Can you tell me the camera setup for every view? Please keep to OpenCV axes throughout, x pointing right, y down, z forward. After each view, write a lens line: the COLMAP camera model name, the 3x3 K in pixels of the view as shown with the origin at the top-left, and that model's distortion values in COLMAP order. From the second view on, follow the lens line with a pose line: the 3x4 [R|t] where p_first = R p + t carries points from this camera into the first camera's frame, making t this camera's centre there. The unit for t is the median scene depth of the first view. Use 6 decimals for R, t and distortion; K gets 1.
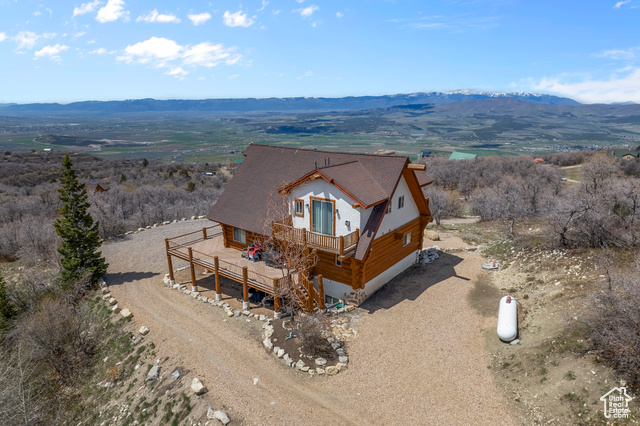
lens RADIAL K [[409.1, 0, 321.7], [0, 409.1, 214.7], [0, 0, 1]] dist [-0.084887, 0.078403]
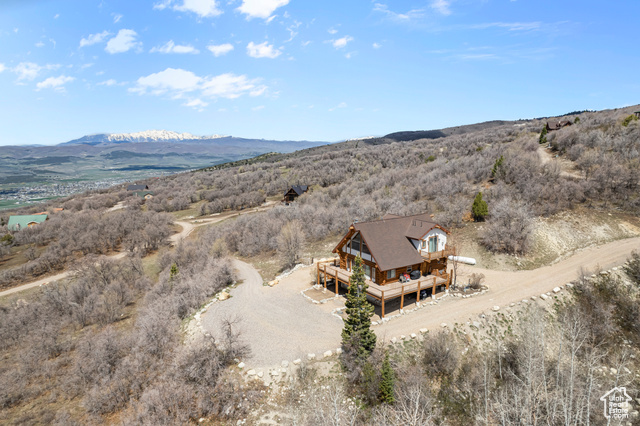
lens RADIAL K [[409.1, 0, 321.7], [0, 409.1, 214.7], [0, 0, 1]] dist [-0.084887, 0.078403]
pose [[0.318749, -0.162047, 0.933884, -2.095551], [0.253749, 0.963902, 0.080647, -0.454931], [-0.913242, 0.211267, 0.348362, 0.696674]]
